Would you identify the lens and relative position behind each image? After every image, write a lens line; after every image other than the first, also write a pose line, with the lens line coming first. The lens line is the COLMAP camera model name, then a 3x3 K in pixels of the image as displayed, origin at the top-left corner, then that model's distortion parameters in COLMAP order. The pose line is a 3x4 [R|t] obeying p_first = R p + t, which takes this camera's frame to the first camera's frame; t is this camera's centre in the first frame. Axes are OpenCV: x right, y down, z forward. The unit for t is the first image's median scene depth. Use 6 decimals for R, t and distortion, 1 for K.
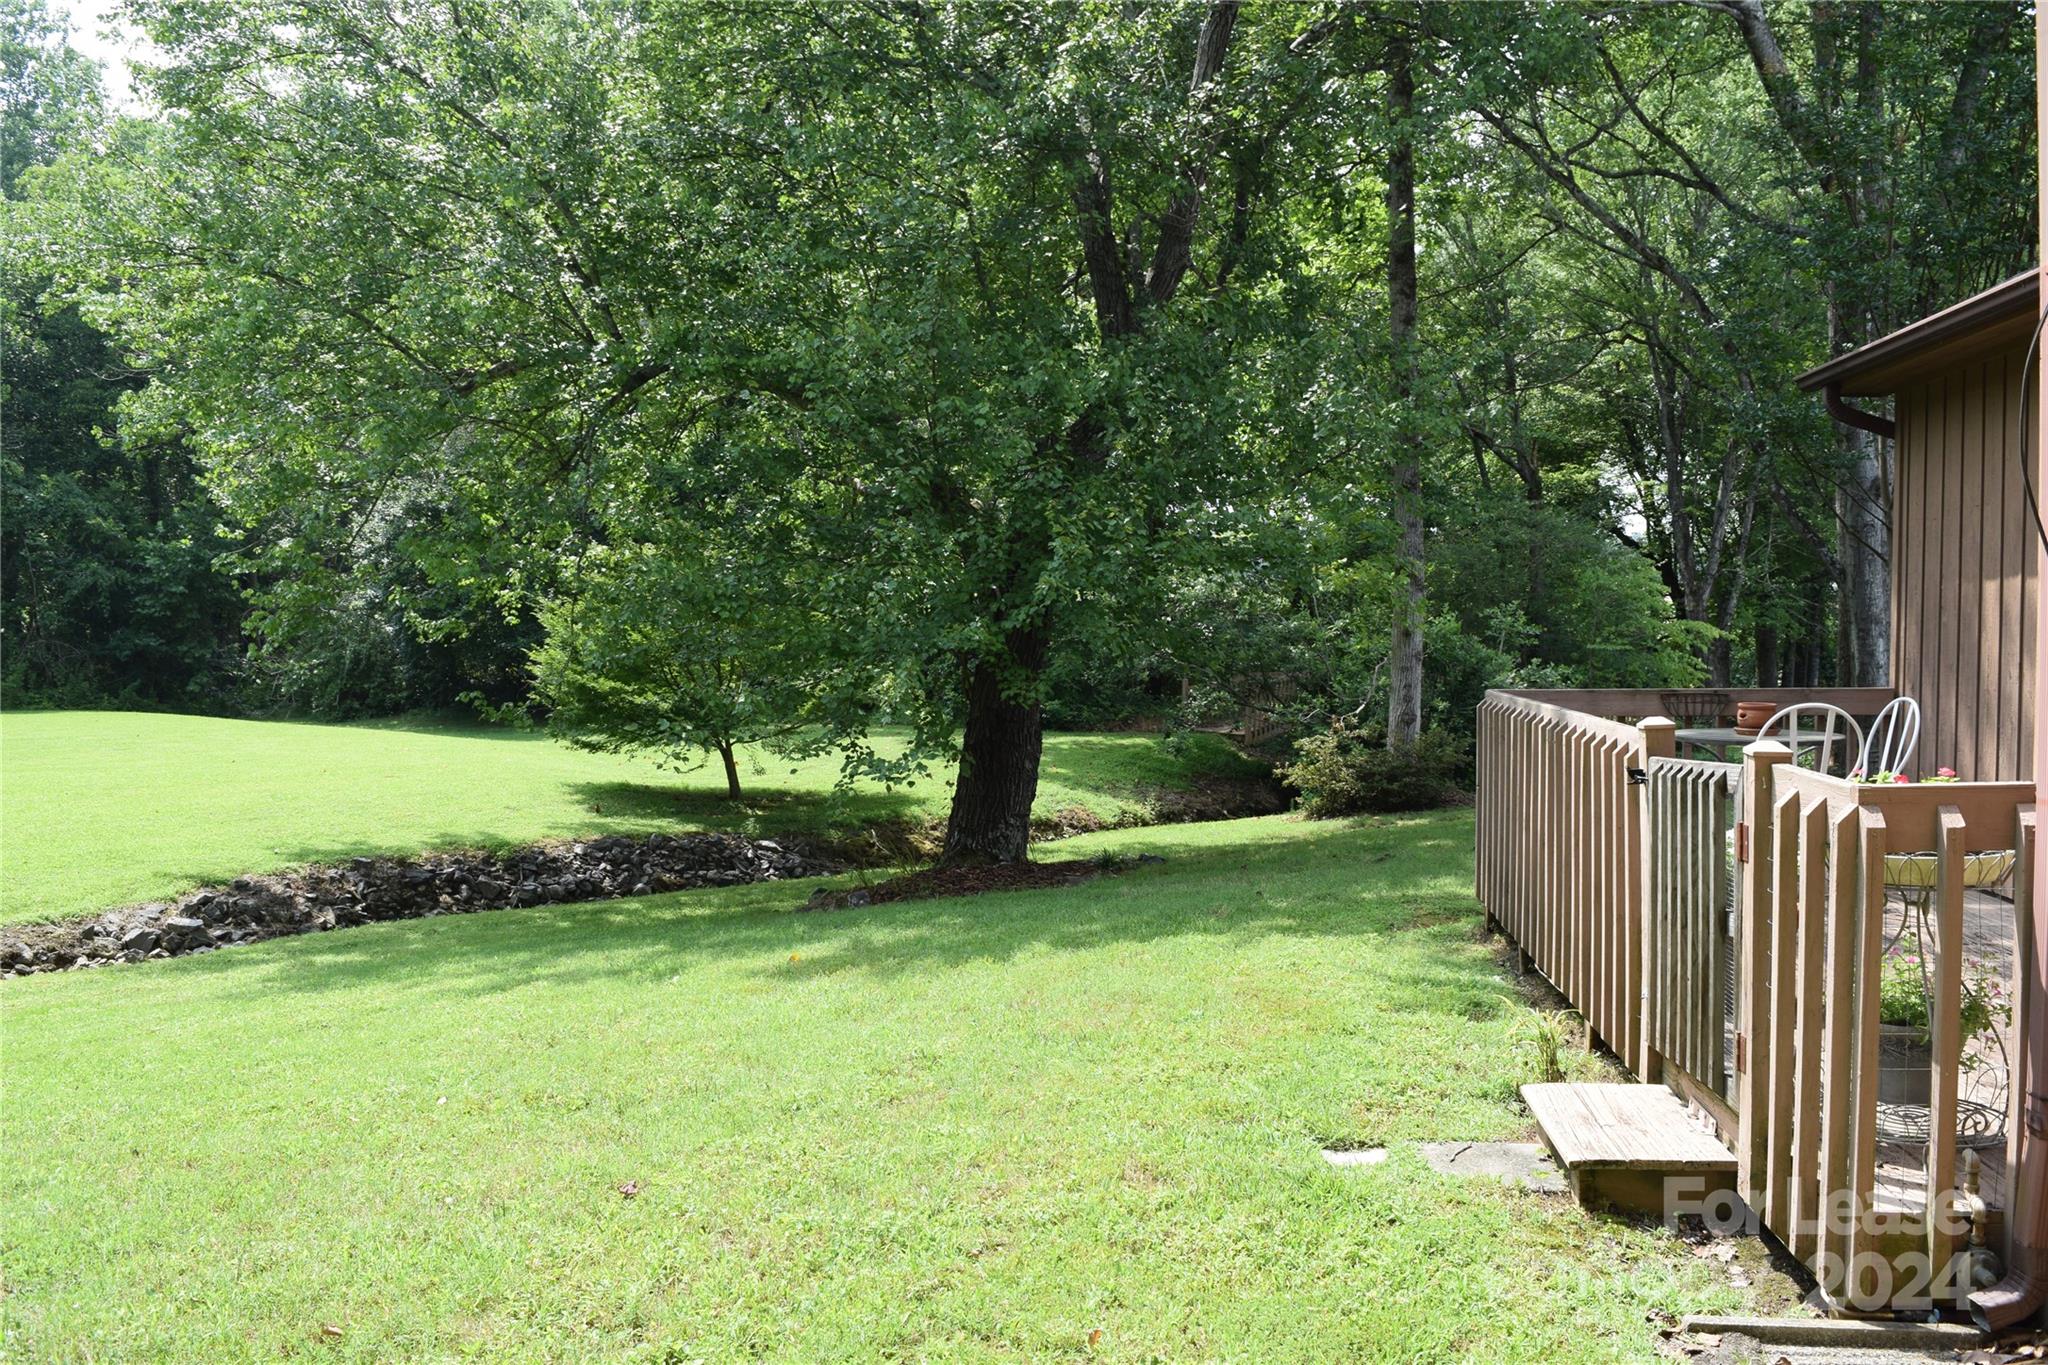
lens RADIAL K [[1617.8, 0, 1022.9], [0, 1617.8, 684.3], [0, 0, 1]] dist [-0.088274, 0.011914]
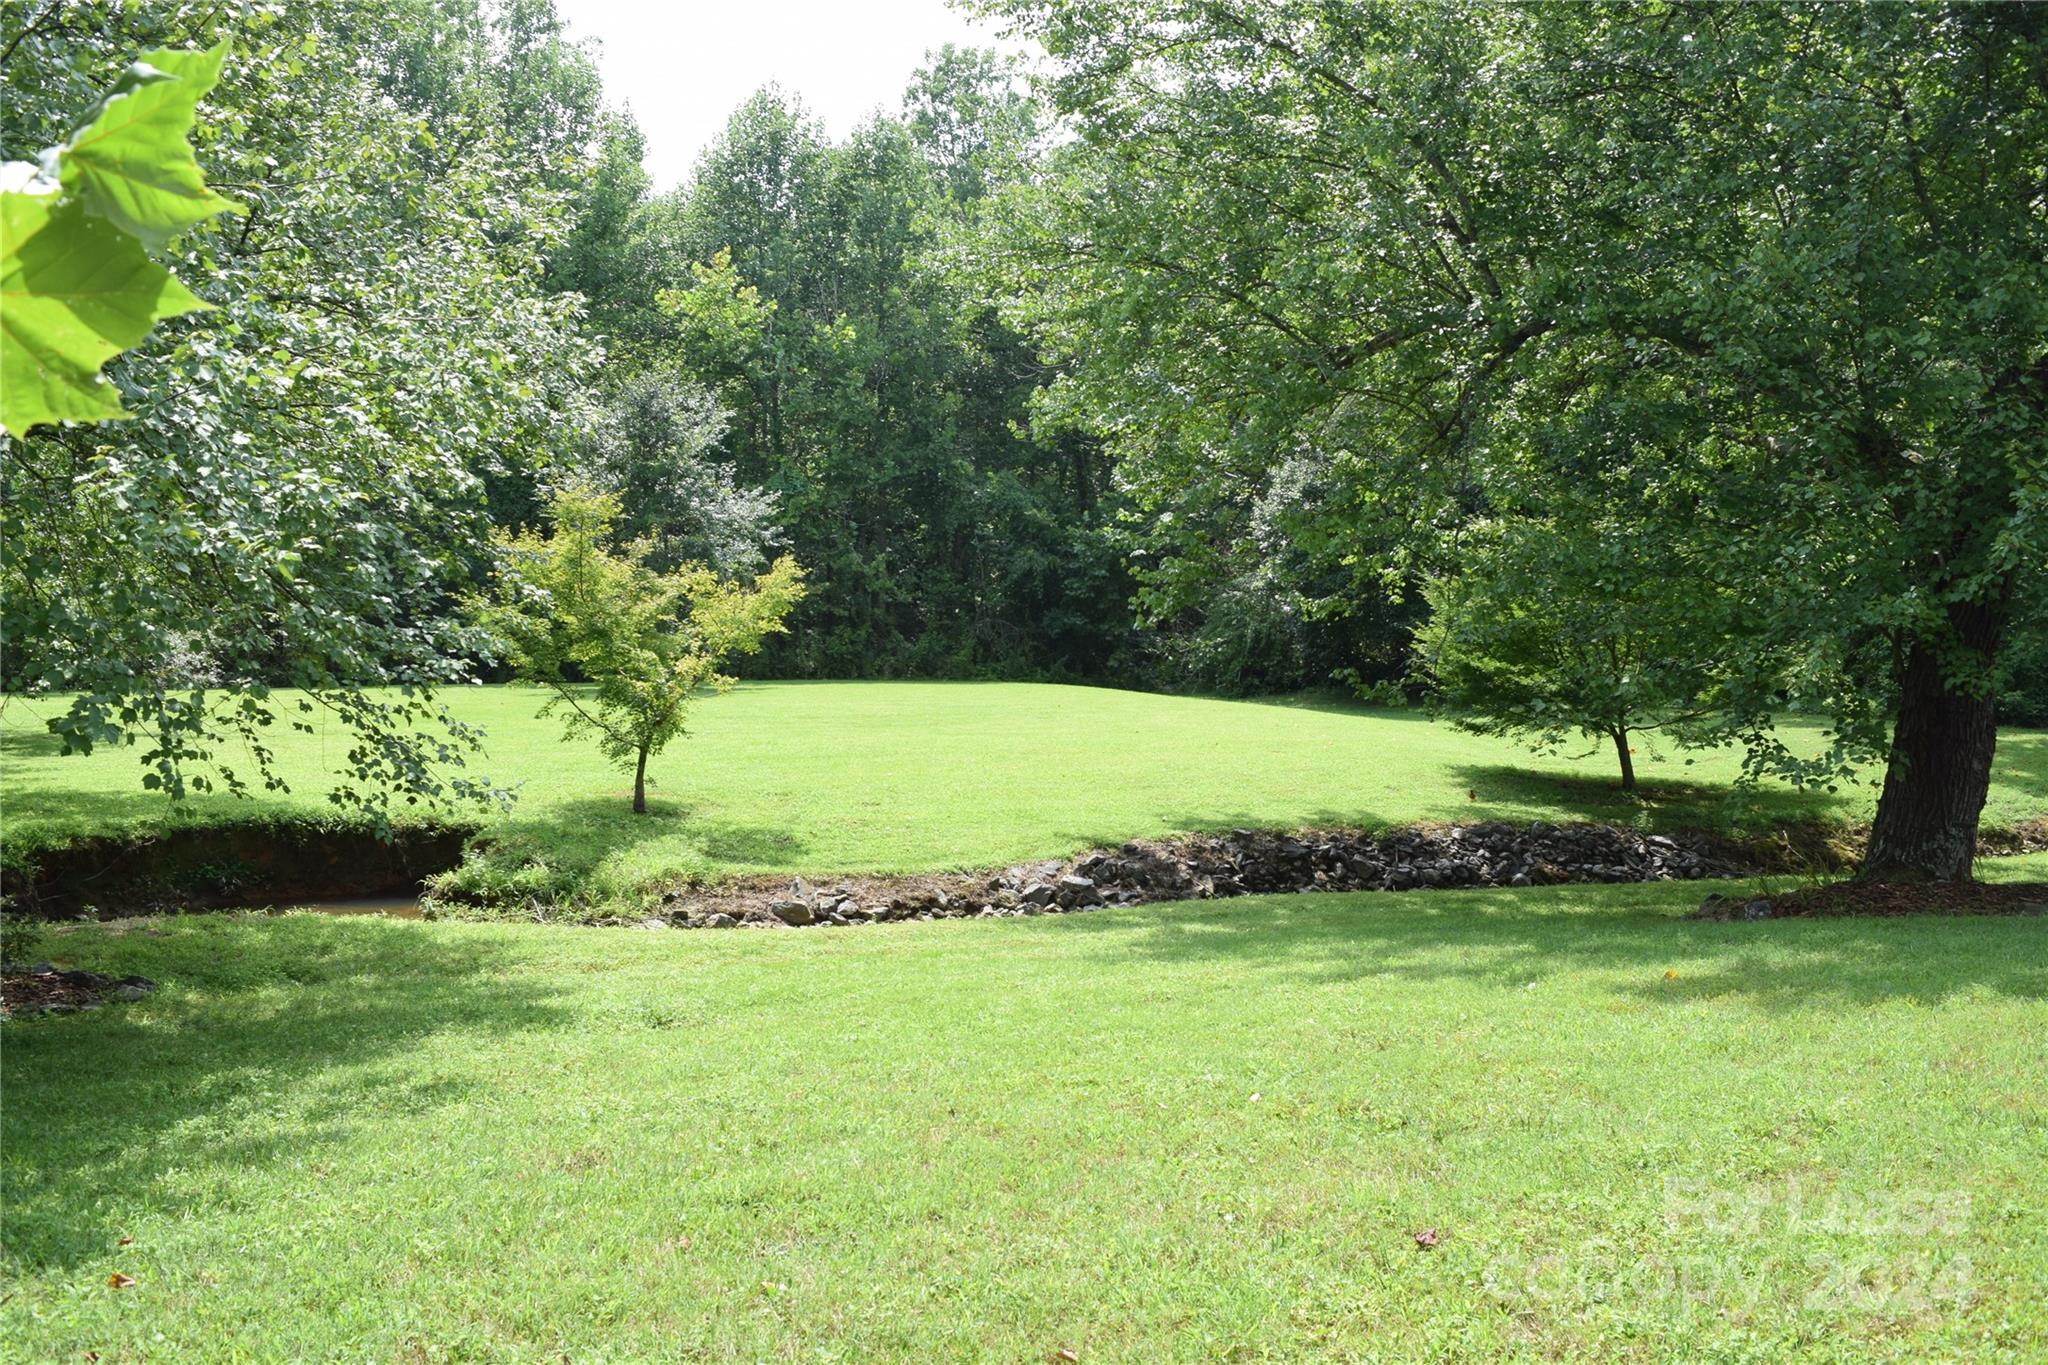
lens RADIAL K [[1617.8, 0, 1020.4], [0, 1617.8, 682.1], [0, 0, 1]] dist [-0.088274, 0.011914]
pose [[0.853146, 0.018395, -0.521348, 0.002561], [-0.013309, 0.999820, 0.013497, 0.002208], [0.521503, -0.004576, 0.853237, 0.046130]]
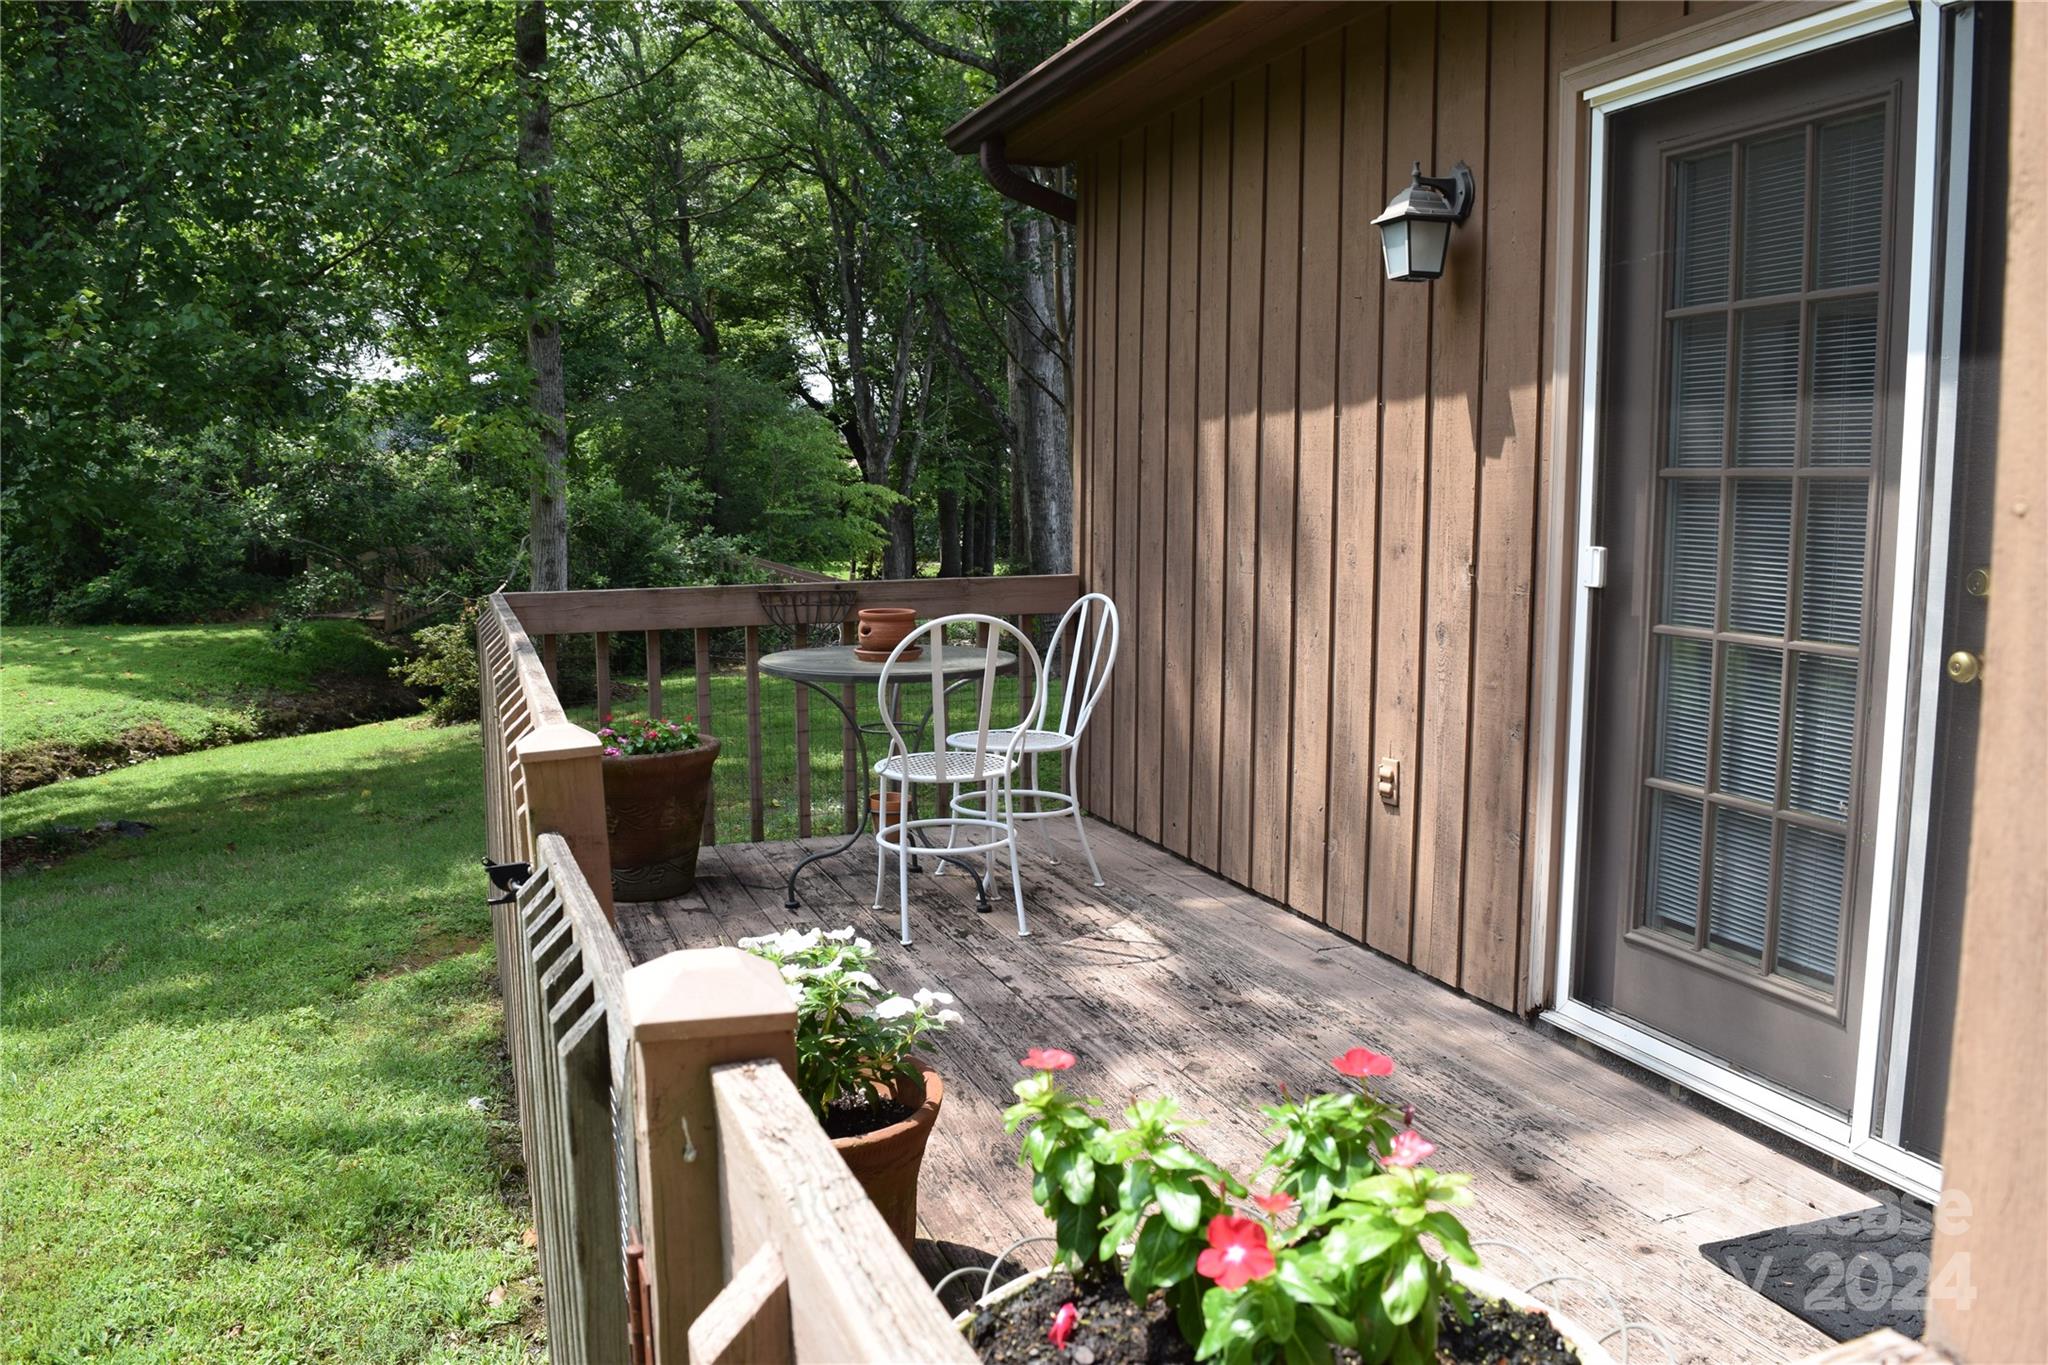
lens RADIAL K [[1617.8, 0, 1017.3], [0, 1617.8, 692.3], [0, 0, 1]] dist [-0.088274, 0.011914]
pose [[0.888025, -0.057964, 0.456127, 0.099486], [0.017465, 0.995558, 0.092512, -0.006962], [-0.459464, -0.074187, 0.885093, 0.187722]]
